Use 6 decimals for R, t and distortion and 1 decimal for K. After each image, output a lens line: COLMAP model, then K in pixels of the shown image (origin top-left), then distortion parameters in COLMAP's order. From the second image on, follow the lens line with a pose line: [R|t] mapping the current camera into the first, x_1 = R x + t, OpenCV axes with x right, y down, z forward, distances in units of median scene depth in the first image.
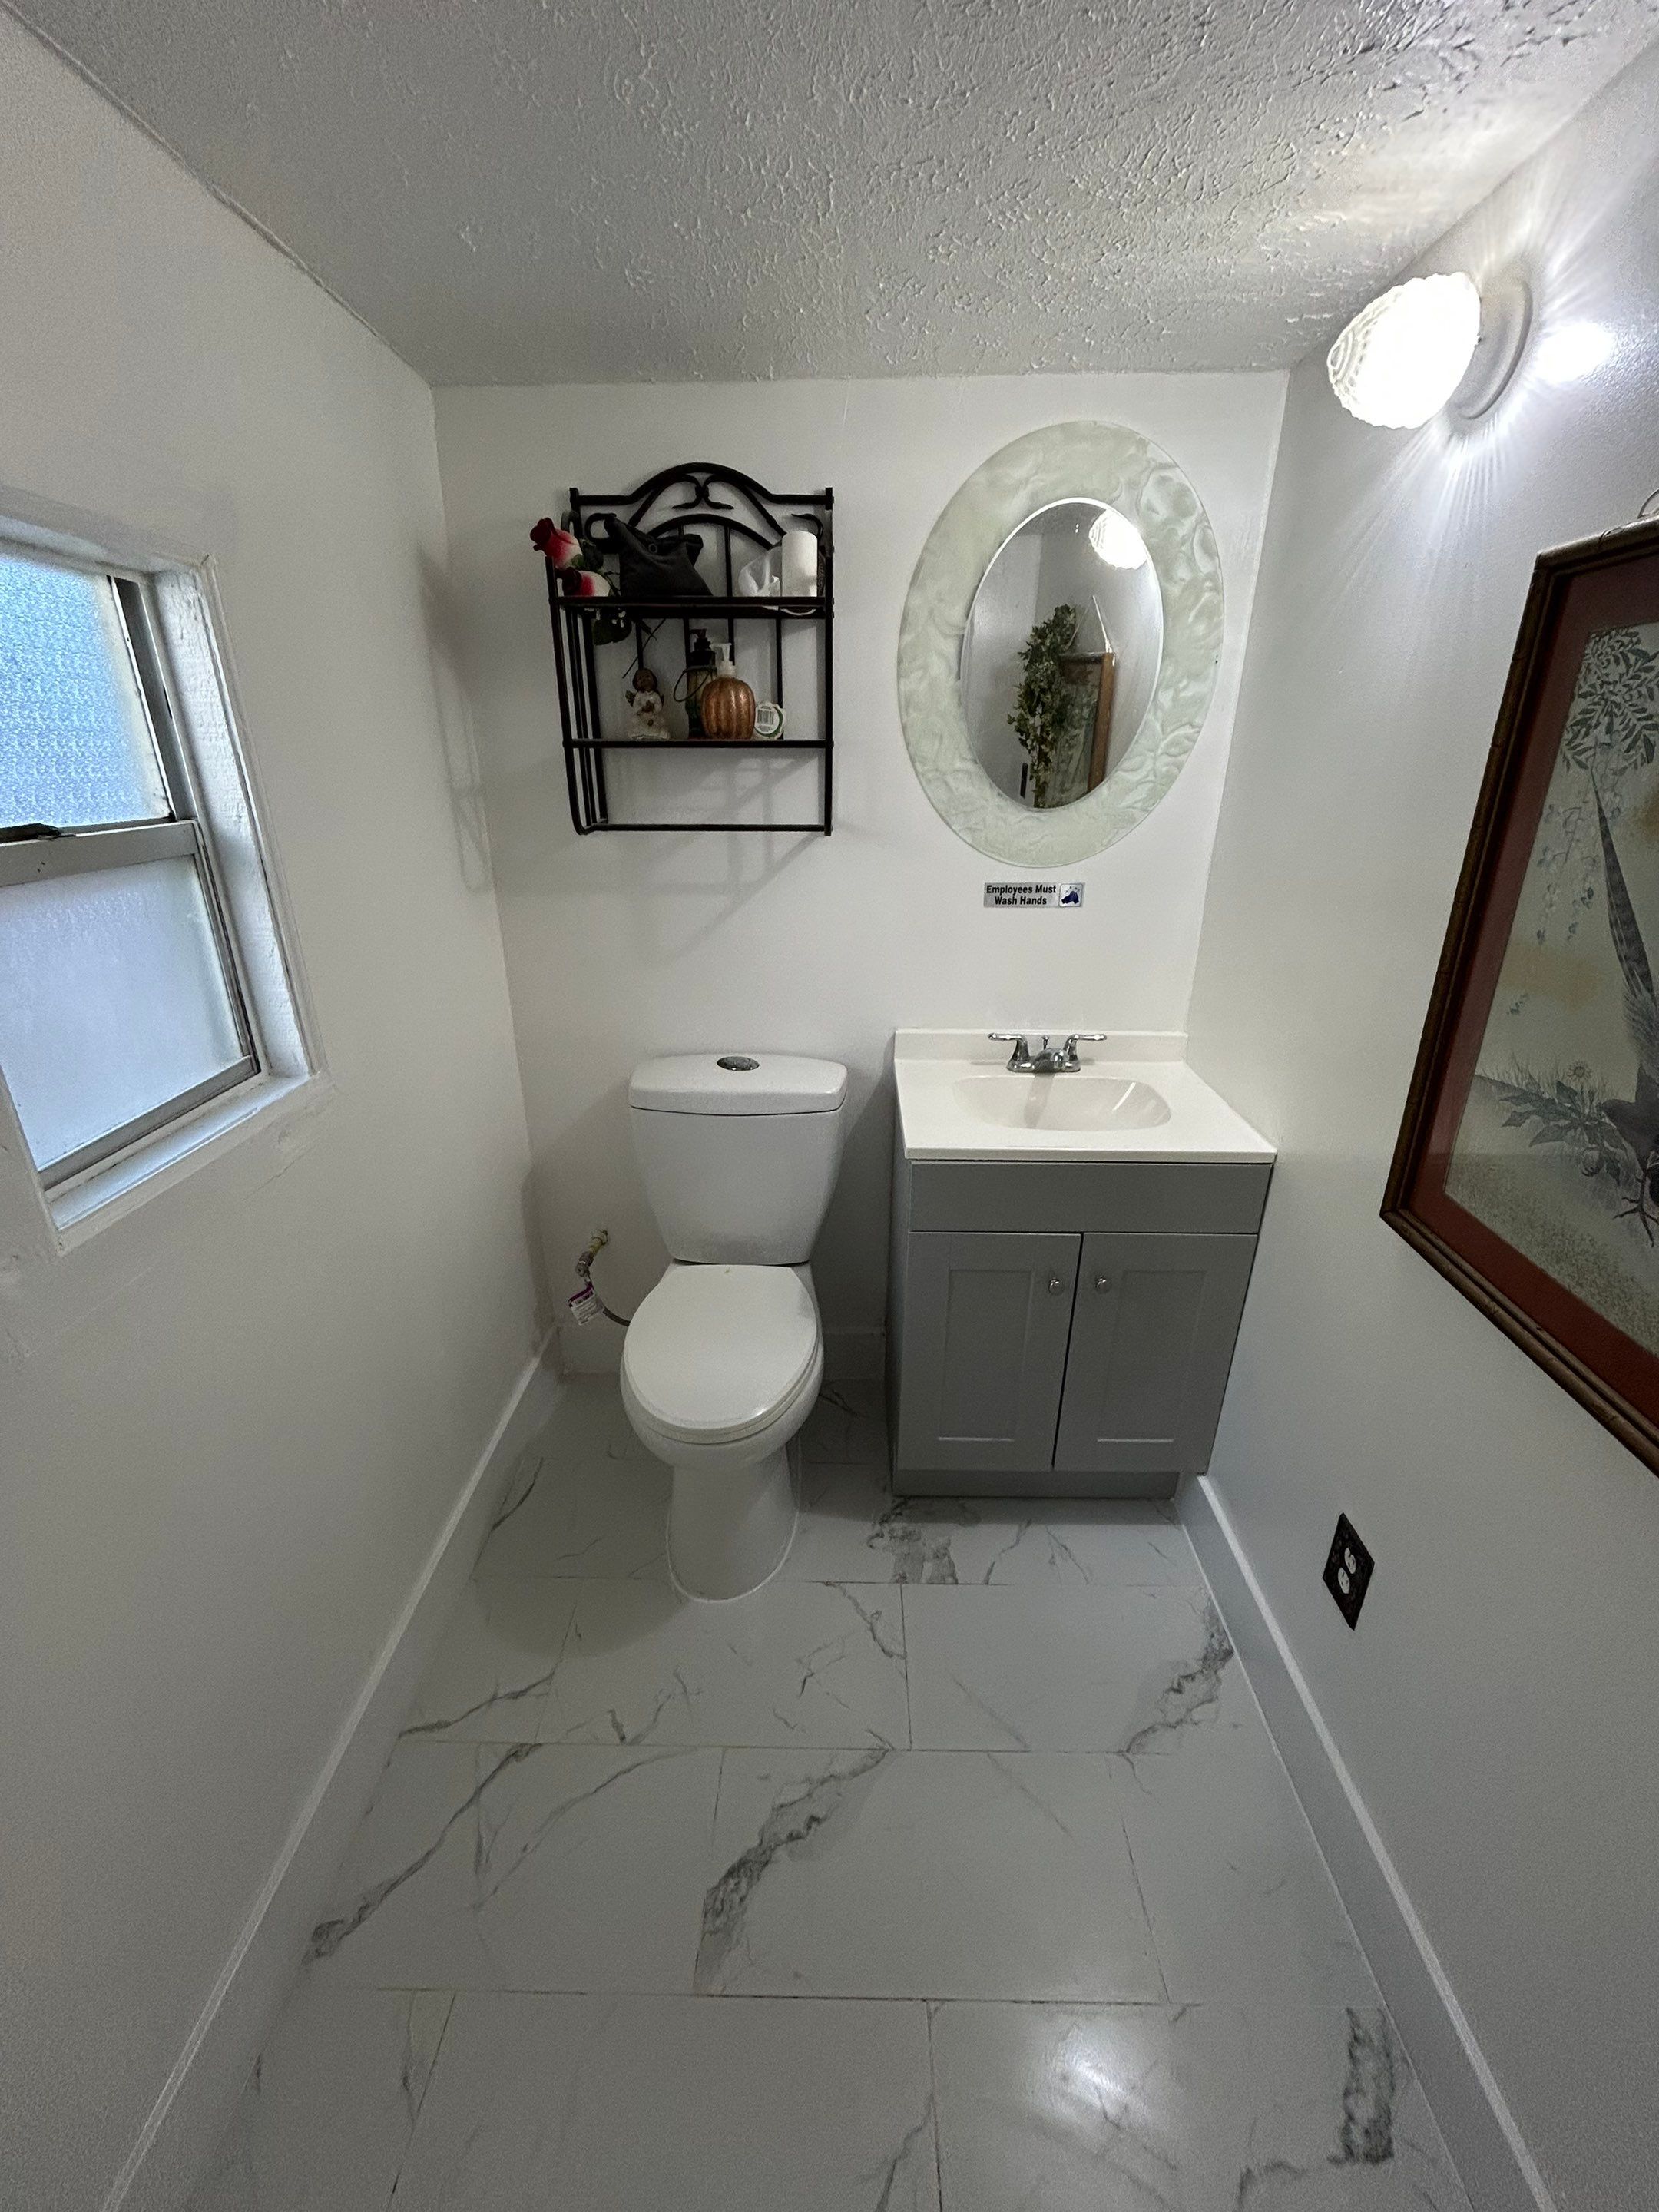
lens RADIAL K [[895.6, 0, 835.7], [0, 895.6, 1105.3], [0, 0, 1]] dist [-0.001026, 0.000820]
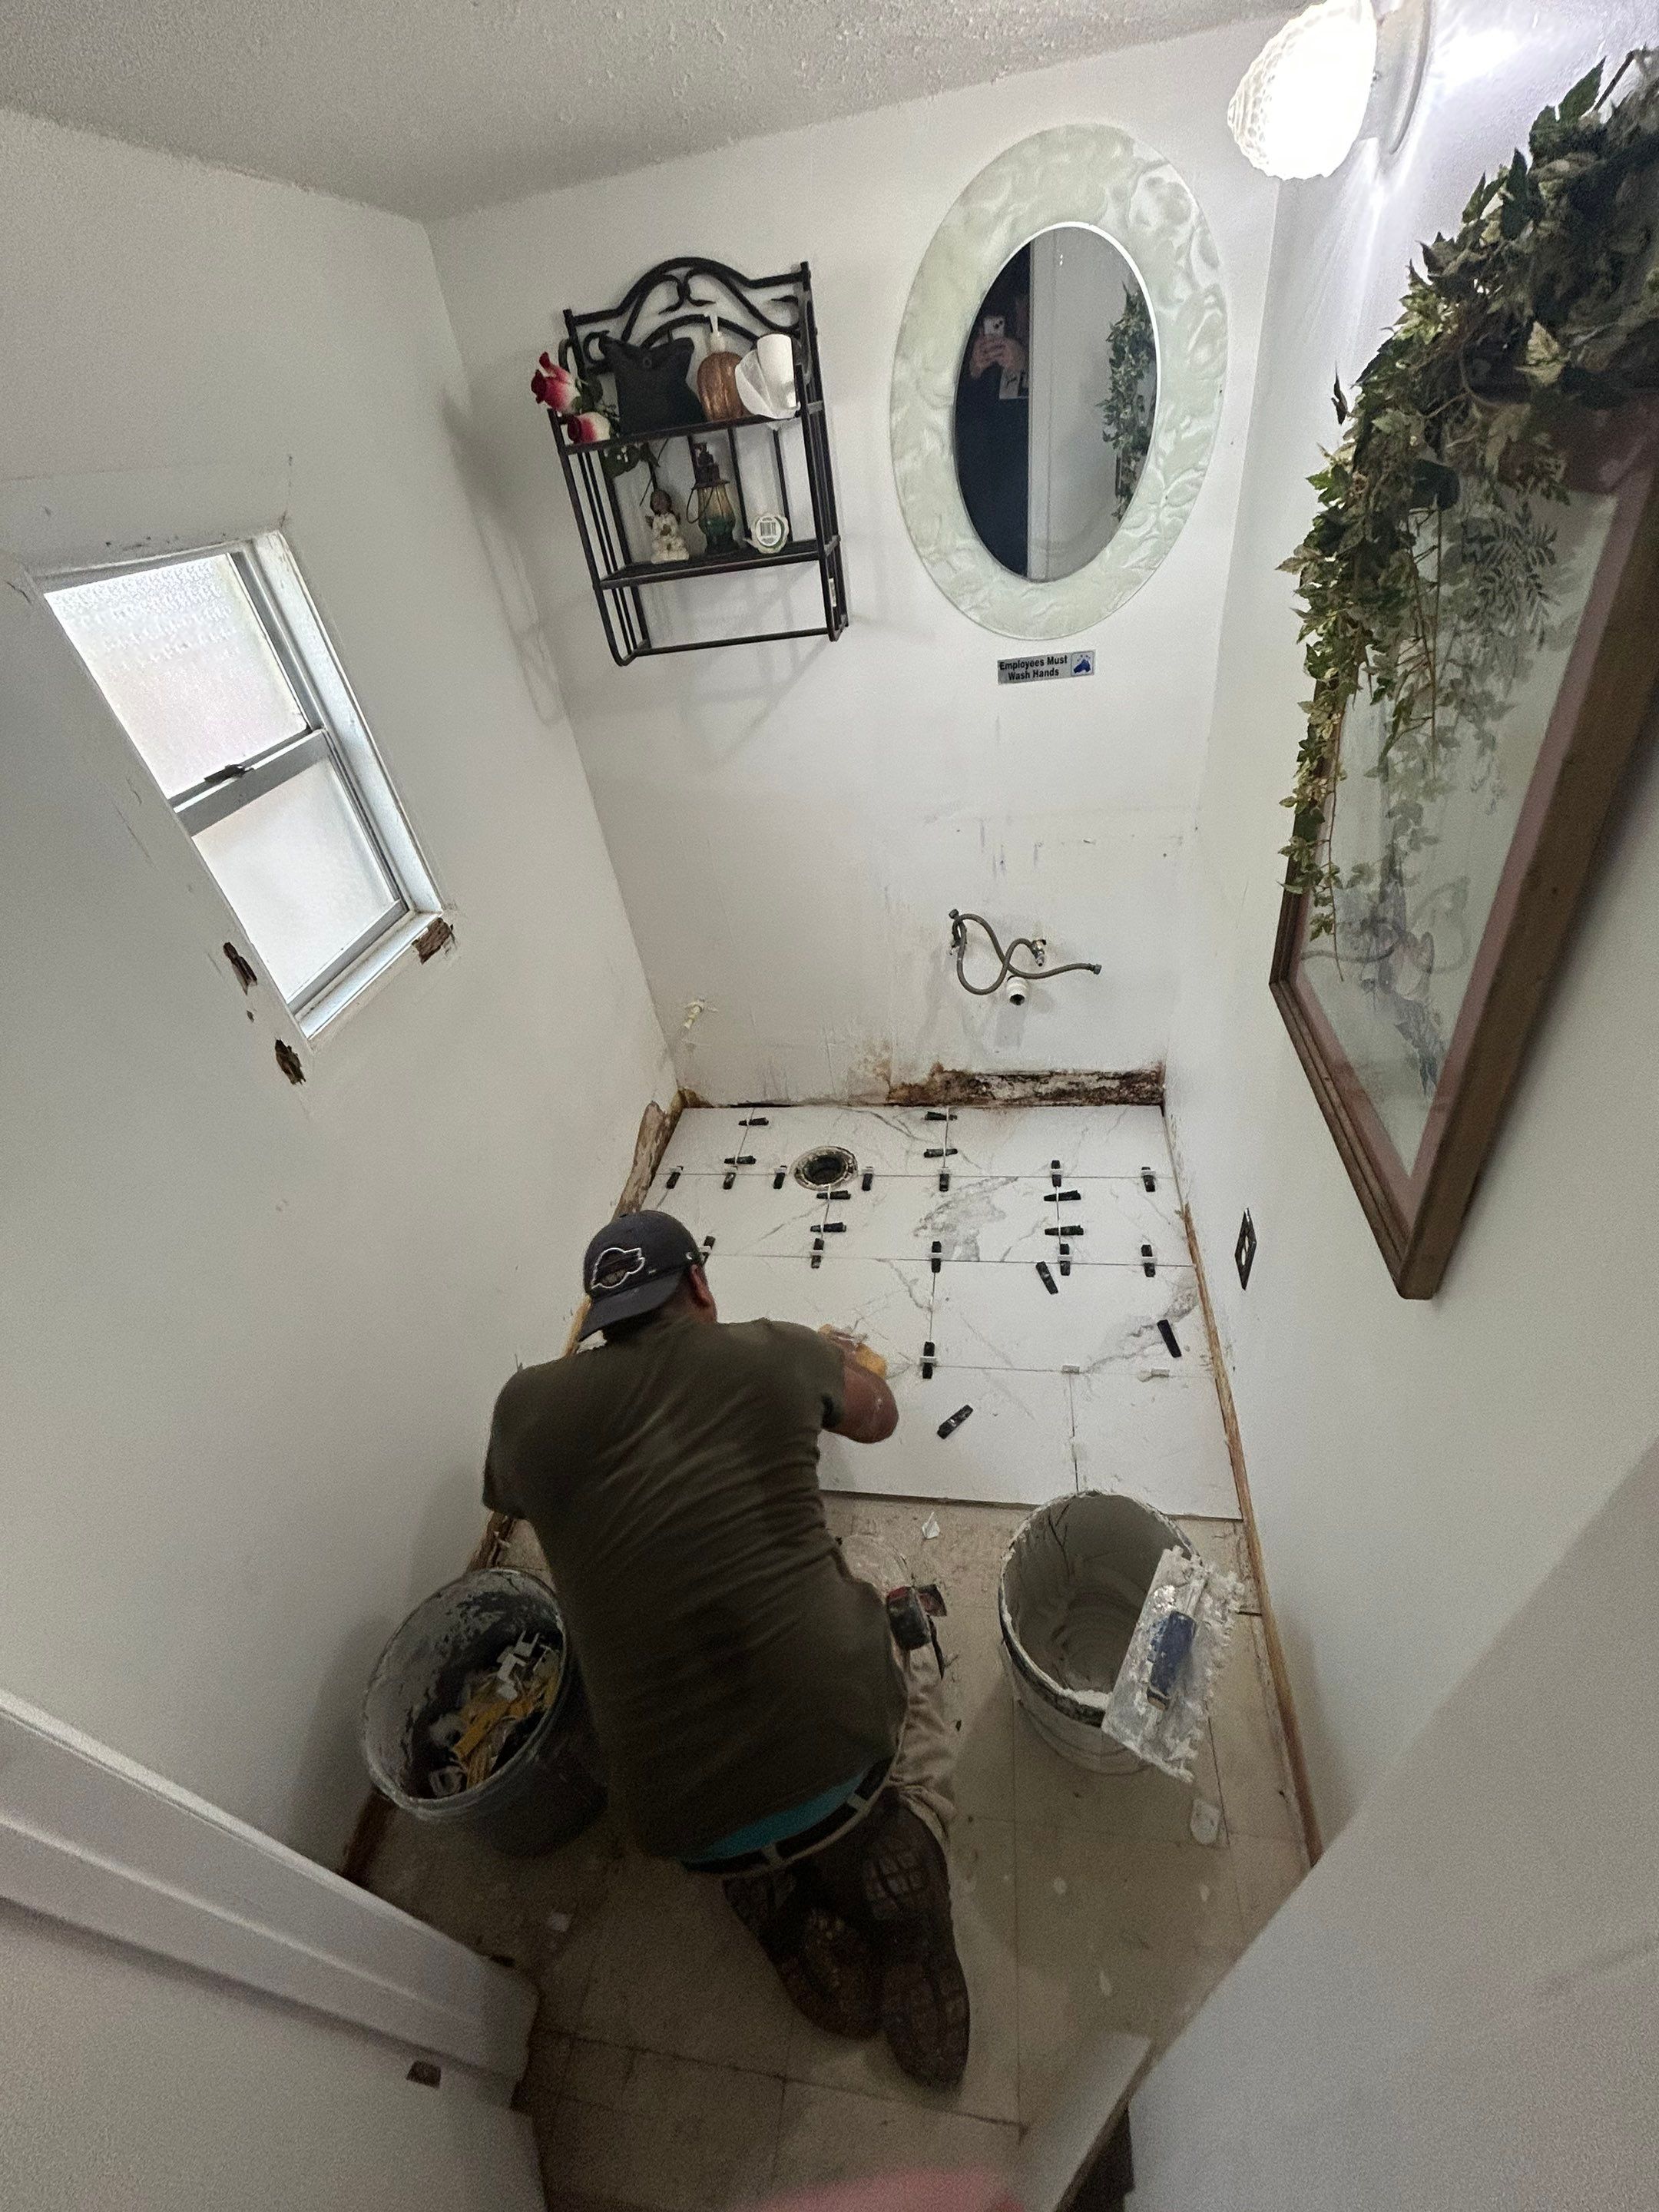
lens RADIAL K [[895.6, 0, 835.1], [0, 895.6, 1108.4], [0, 0, 1]] dist [-0.001026, 0.000820]
pose [[0.981976, -0.018808, -0.188065, 0.197343], [0.073146, 0.955318, 0.286387, -0.071378], [0.174275, -0.294982, 0.939475, -0.210227]]
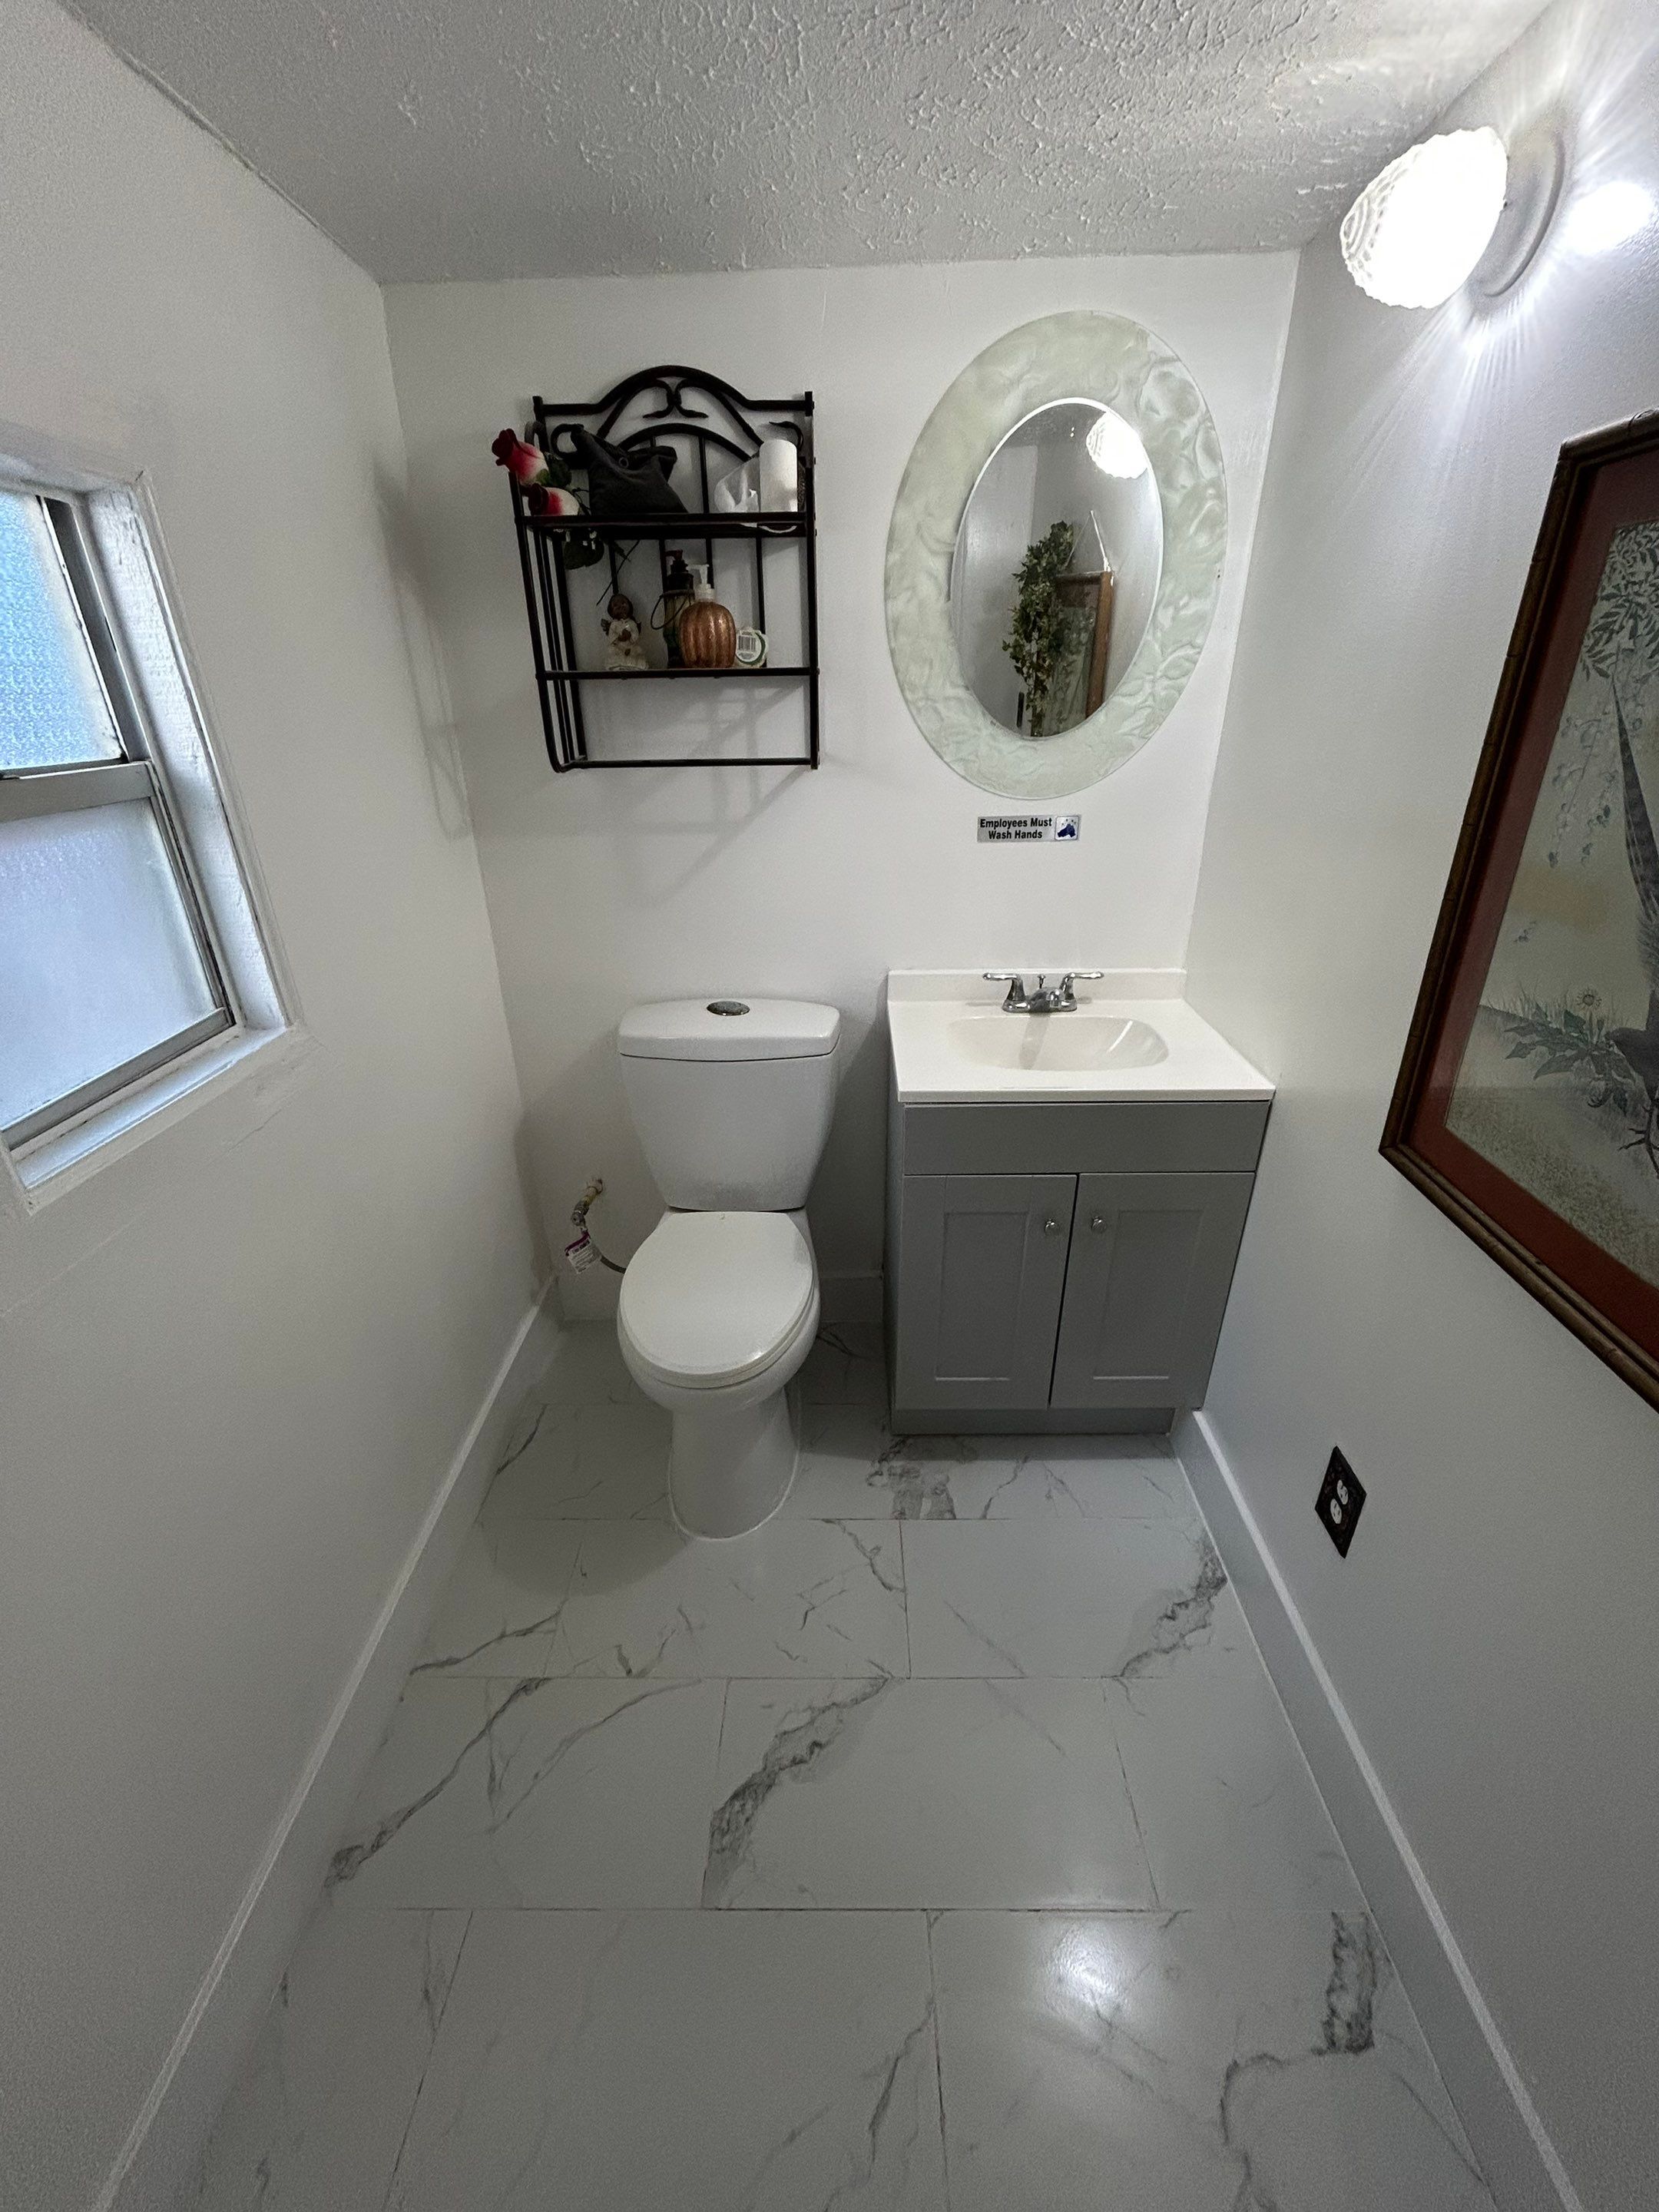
lens RADIAL K [[895.6, 0, 835.5], [0, 895.6, 1104.8], [0, 0, 1]] dist [-0.001026, 0.000820]
pose [[0.999859, -0.016736, -0.001163, 0.009413], [0.016776, 0.998023, 0.060564, 0.001843], [0.000147, -0.060575, 0.998164, 0.015419]]
